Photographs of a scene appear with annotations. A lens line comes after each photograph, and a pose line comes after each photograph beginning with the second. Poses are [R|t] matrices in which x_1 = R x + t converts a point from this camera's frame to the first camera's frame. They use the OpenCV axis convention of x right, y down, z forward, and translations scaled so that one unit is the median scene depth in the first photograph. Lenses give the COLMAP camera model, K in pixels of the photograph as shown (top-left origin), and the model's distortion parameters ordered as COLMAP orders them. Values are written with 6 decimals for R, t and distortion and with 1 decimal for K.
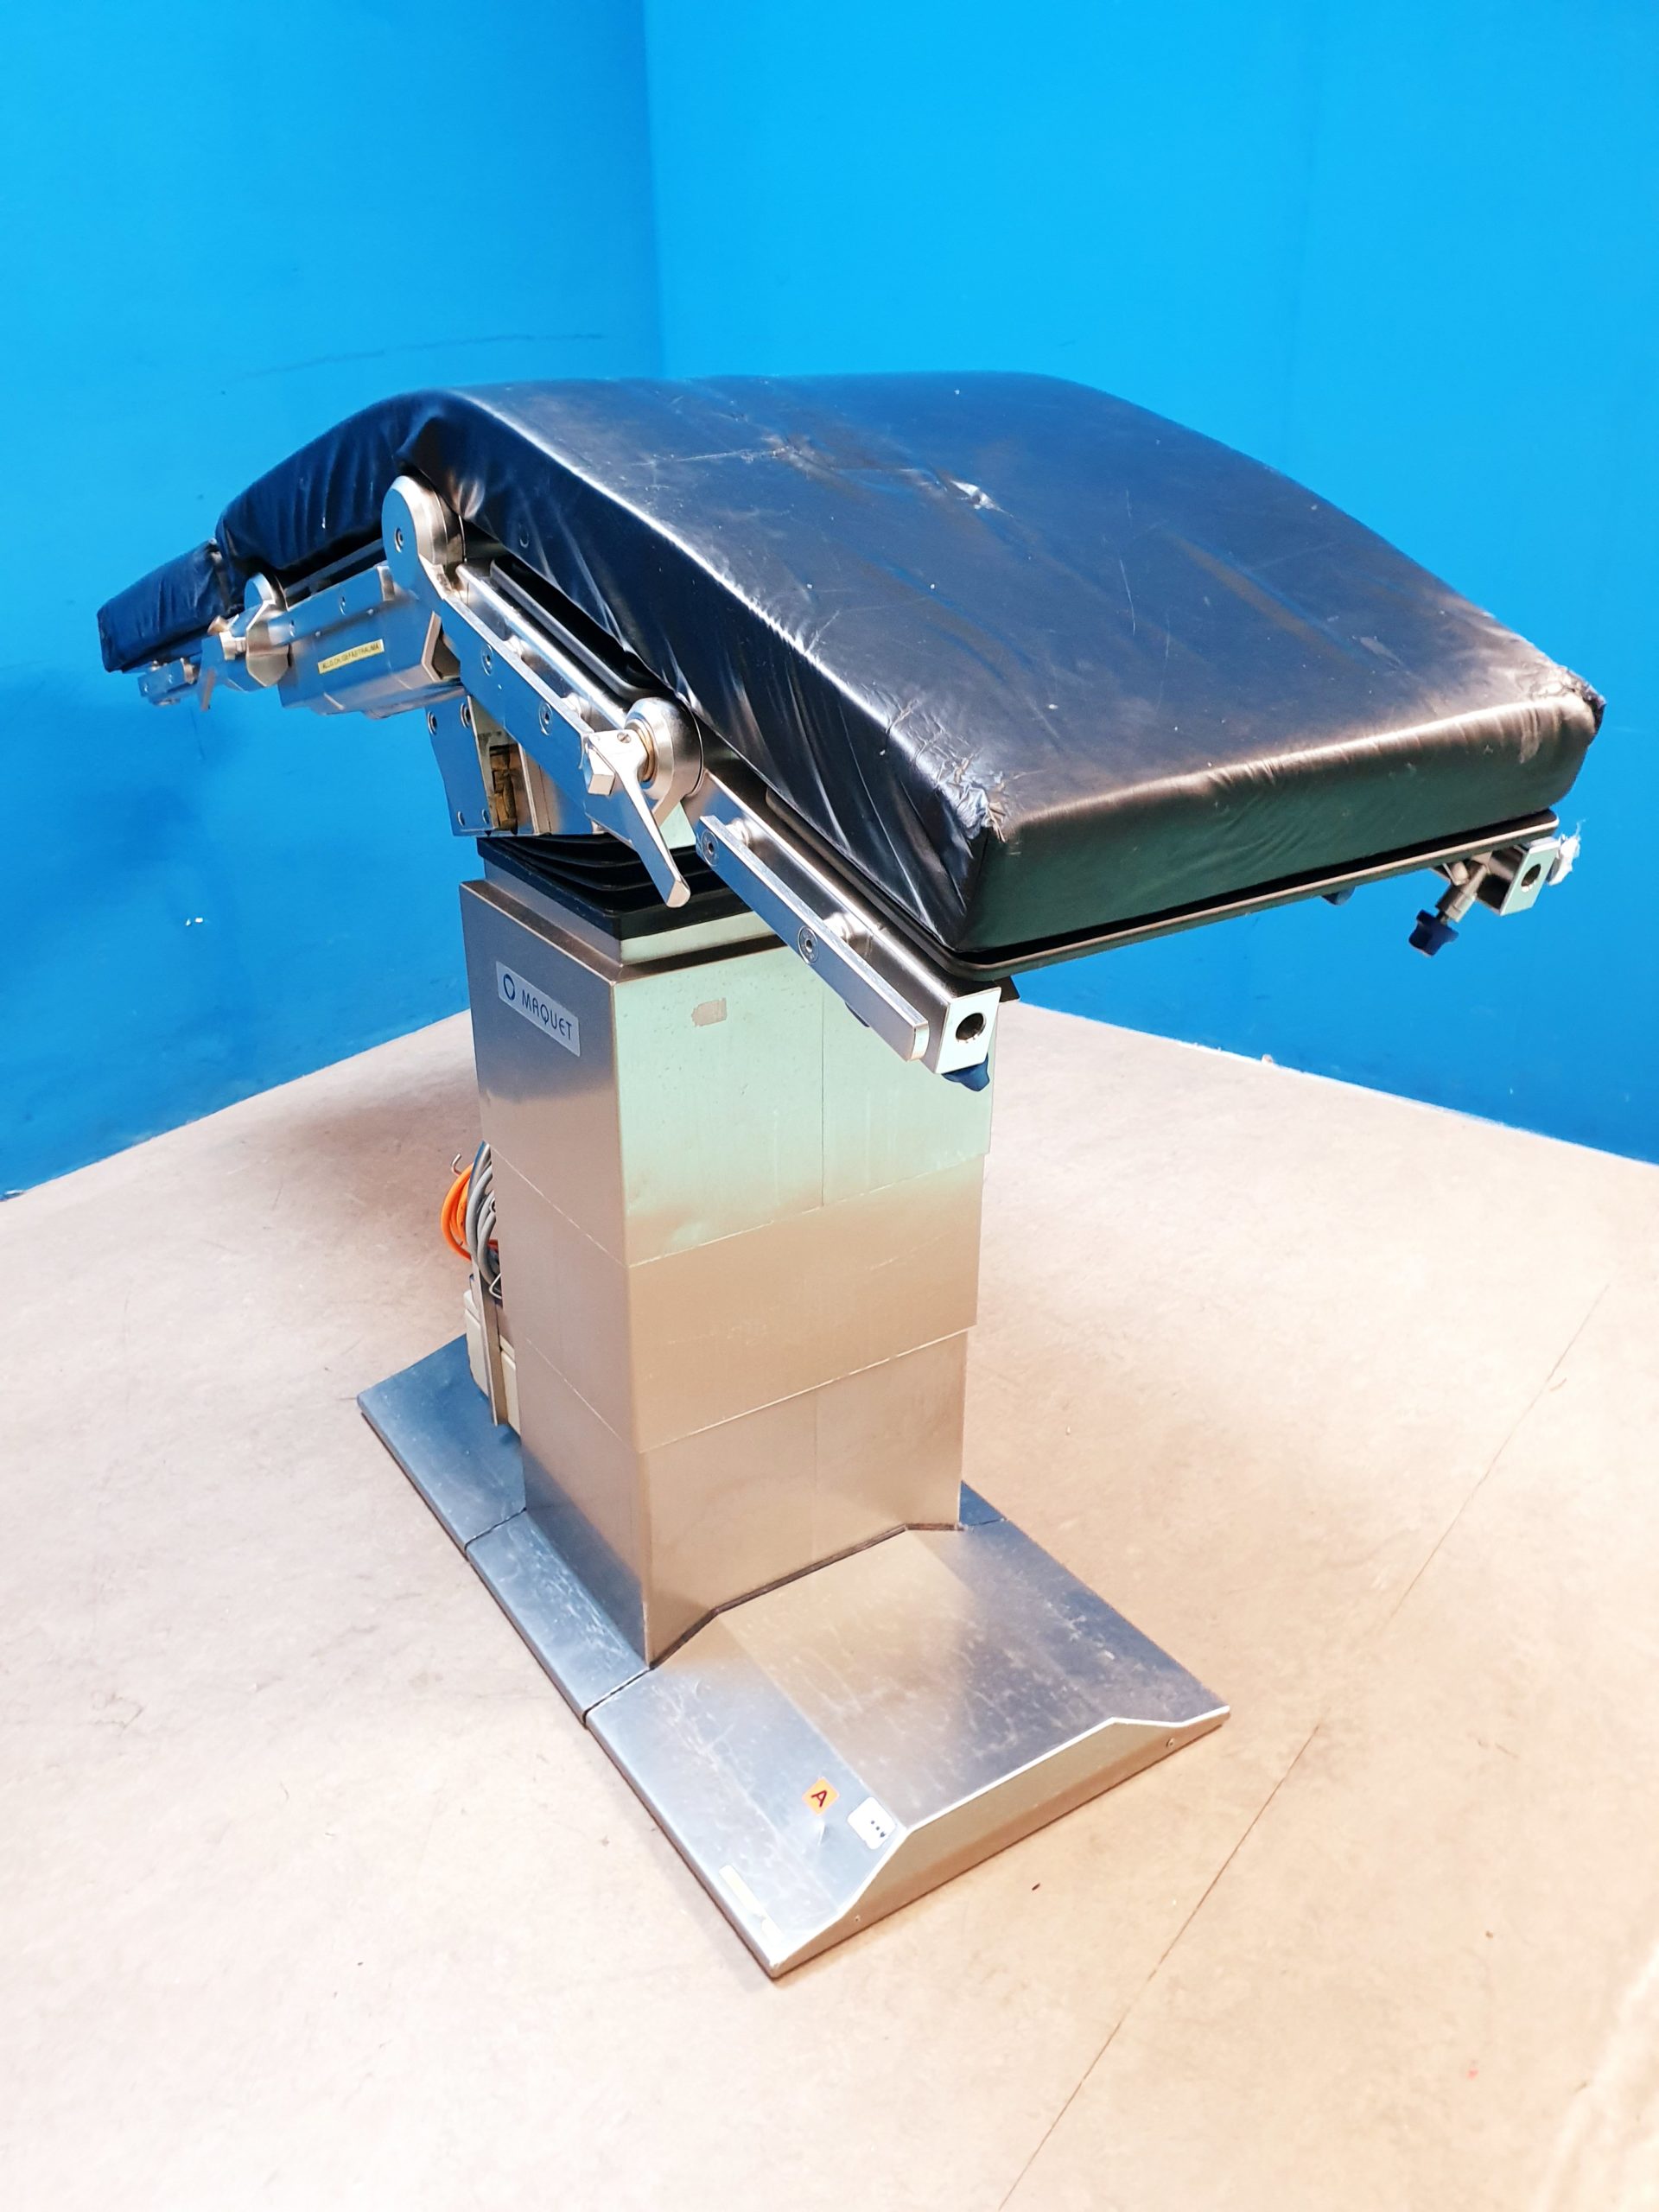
lens RADIAL K [[1709.8, 0, 829.5], [0, 1709.8, 1106.0], [0, 0, 1]] dist [-0.034955, 0.086389]
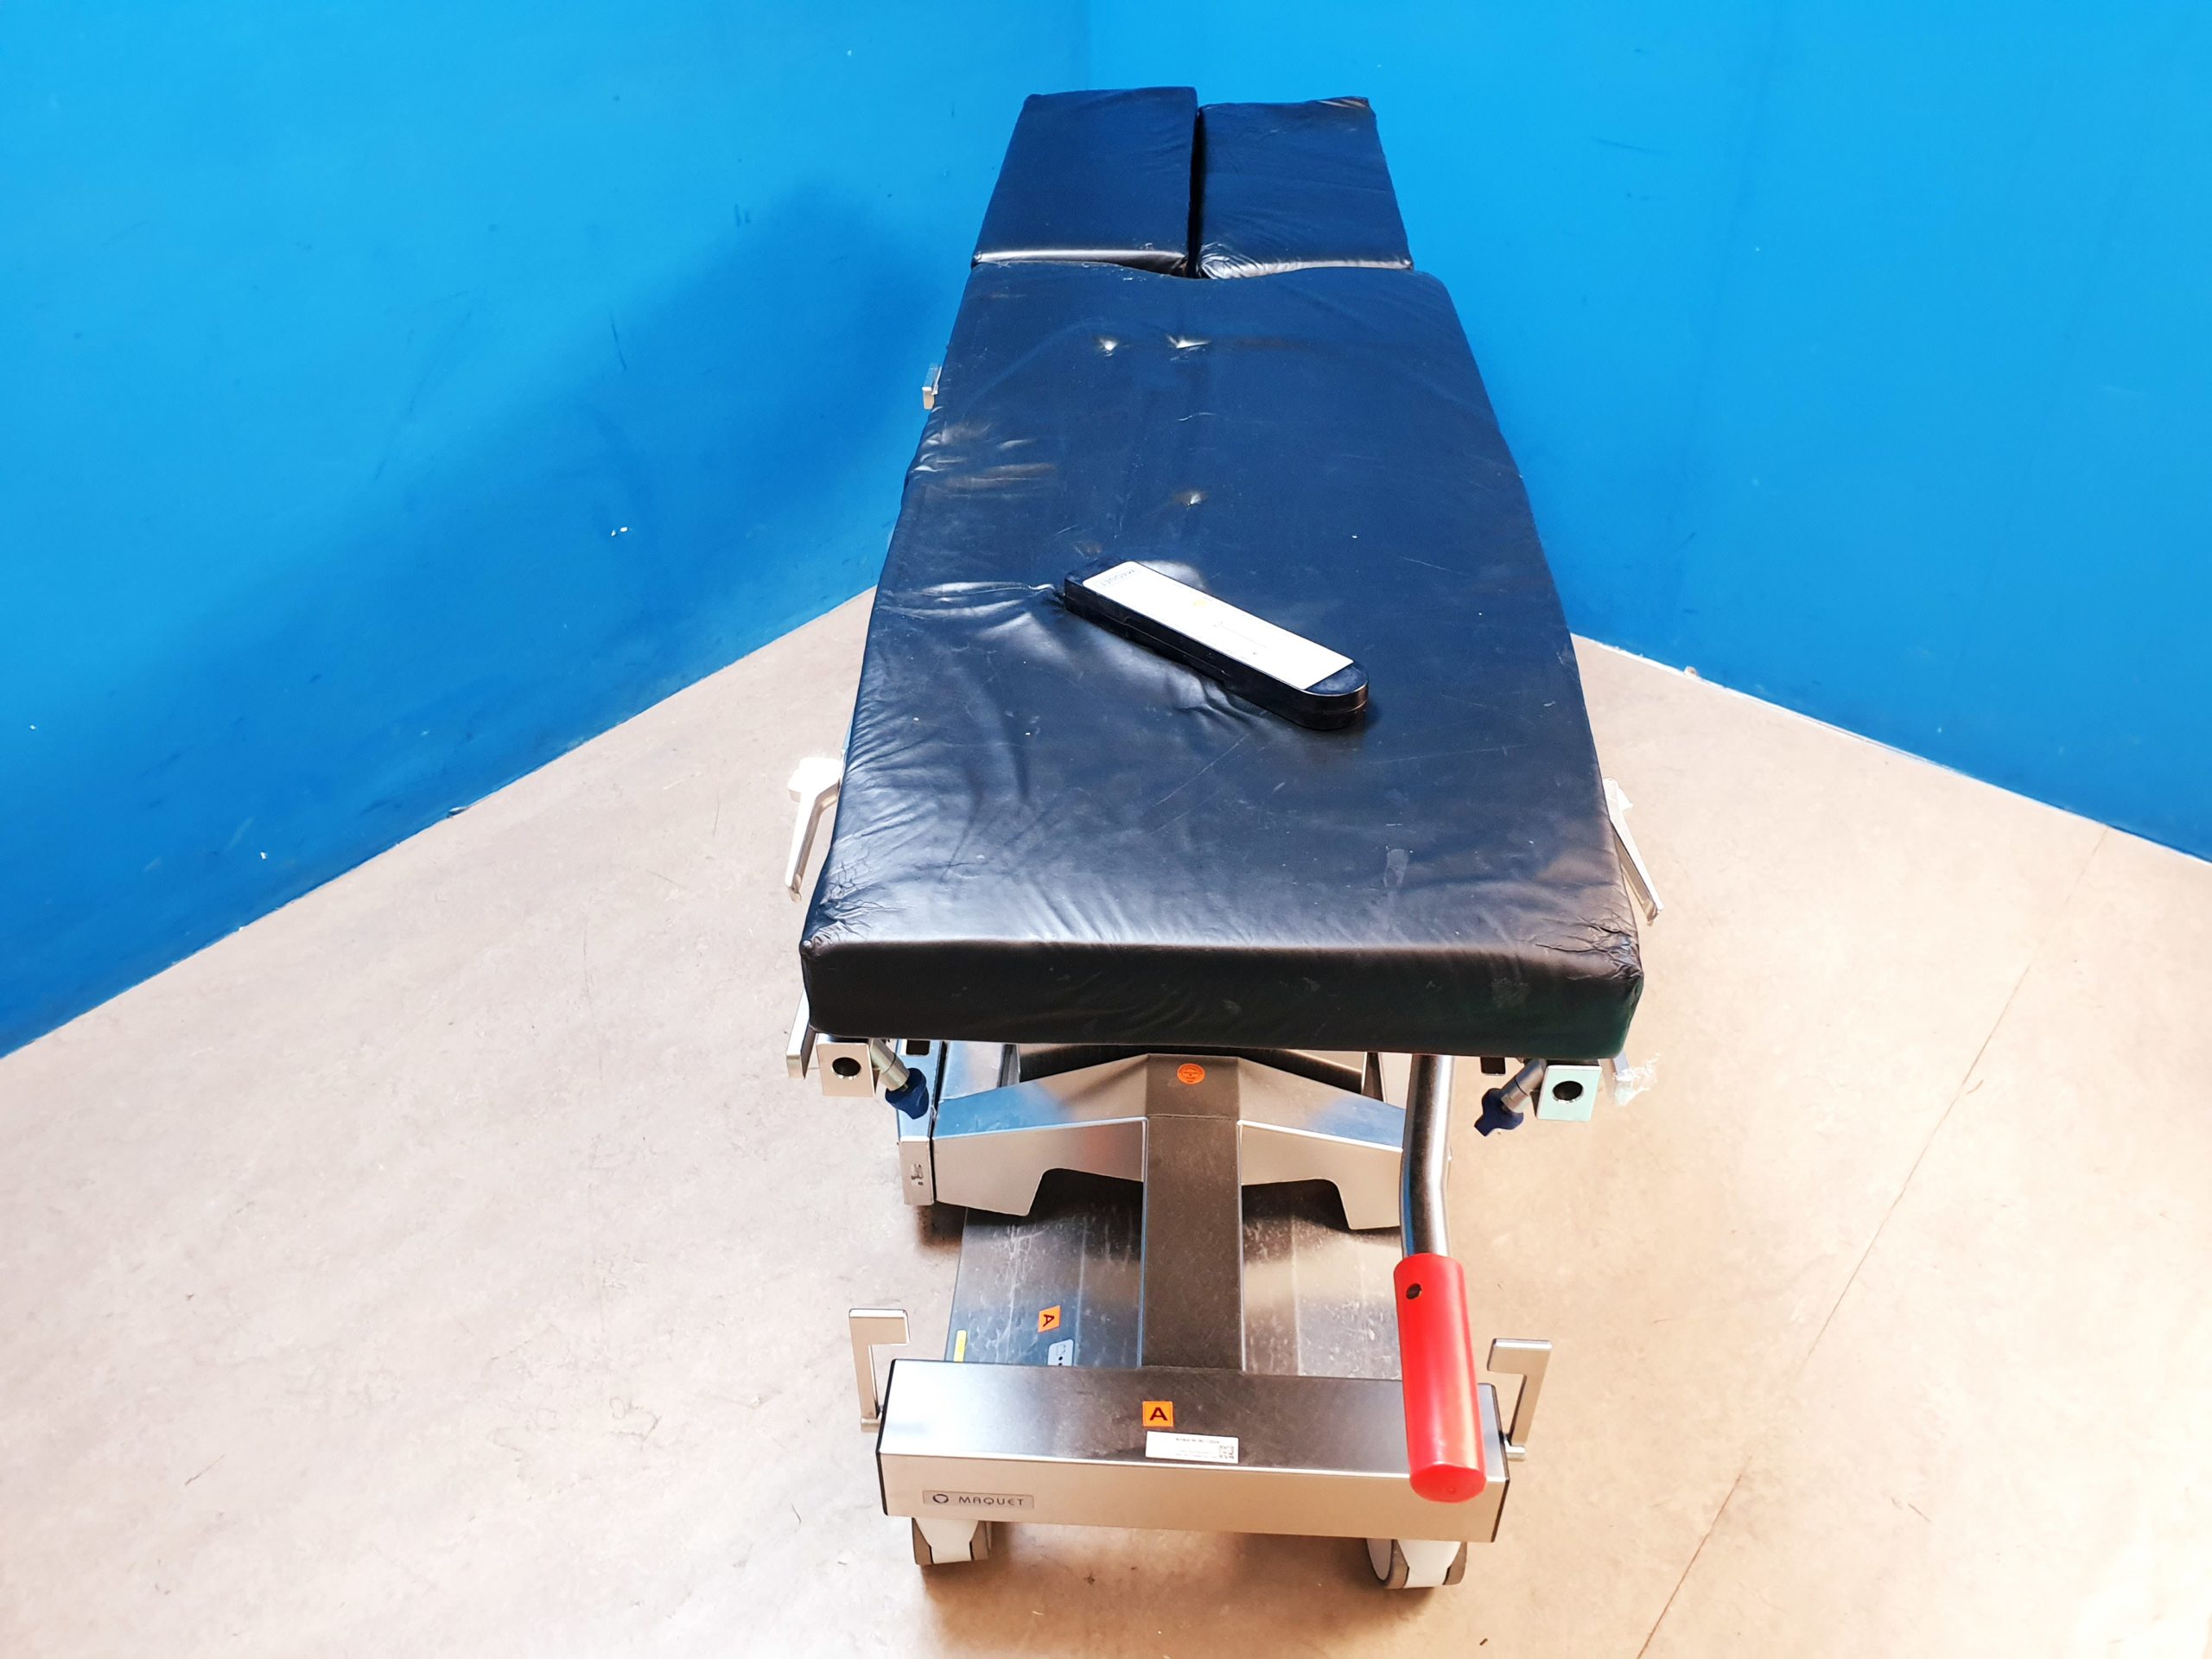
lens RADIAL K [[1707.1, 0, 1118.7], [0, 1707.1, 801.4], [0, 0, 1]] dist [-0.054008, 0.129951]
pose [[0.999326, 0.024177, -0.027635, -0.082540], [-0.018569, 0.982052, 0.187694, -0.237595], [0.031677, -0.187055, 0.981839, 0.010047]]
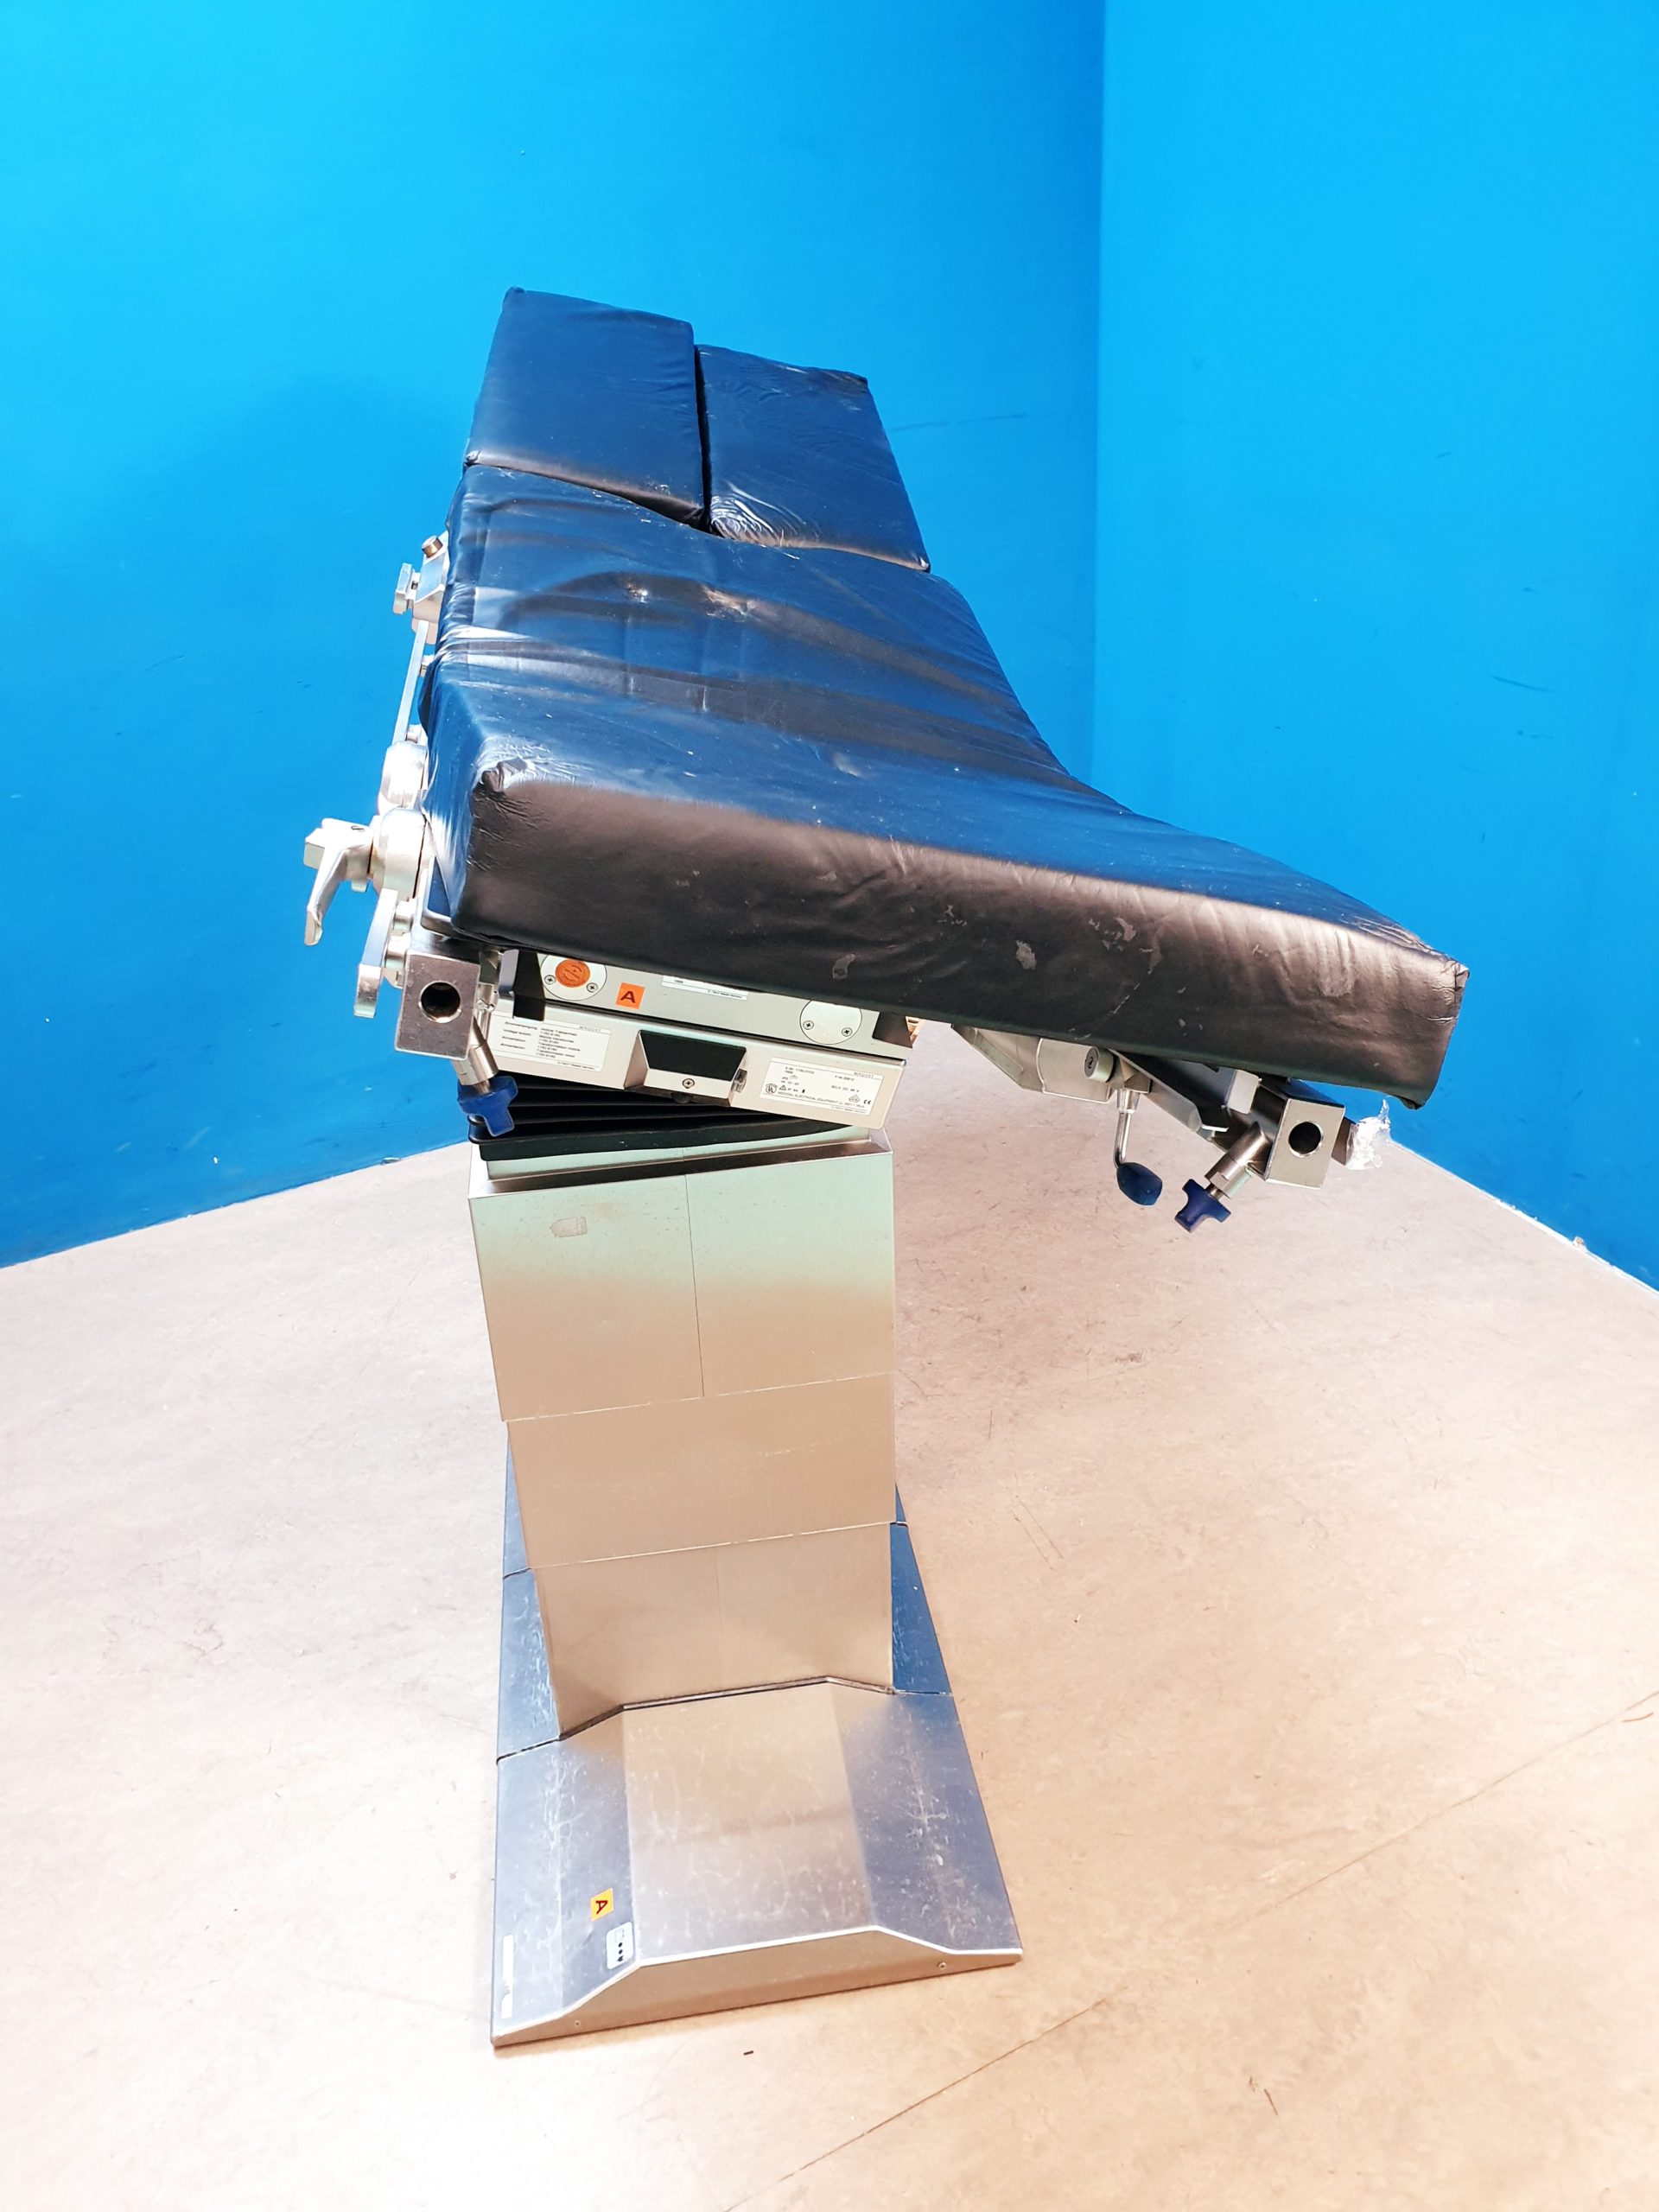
lens RADIAL K [[1707.1, 0, 829.5], [0, 1707.1, 1106.0], [0, 0, 1]] dist [-0.054008, 0.129951]
pose [[0.906535, 0.169430, -0.386636, 0.417079], [-0.147206, 0.985305, 0.086625, -0.213107], [0.395631, -0.021614, 0.918155, 0.016795]]
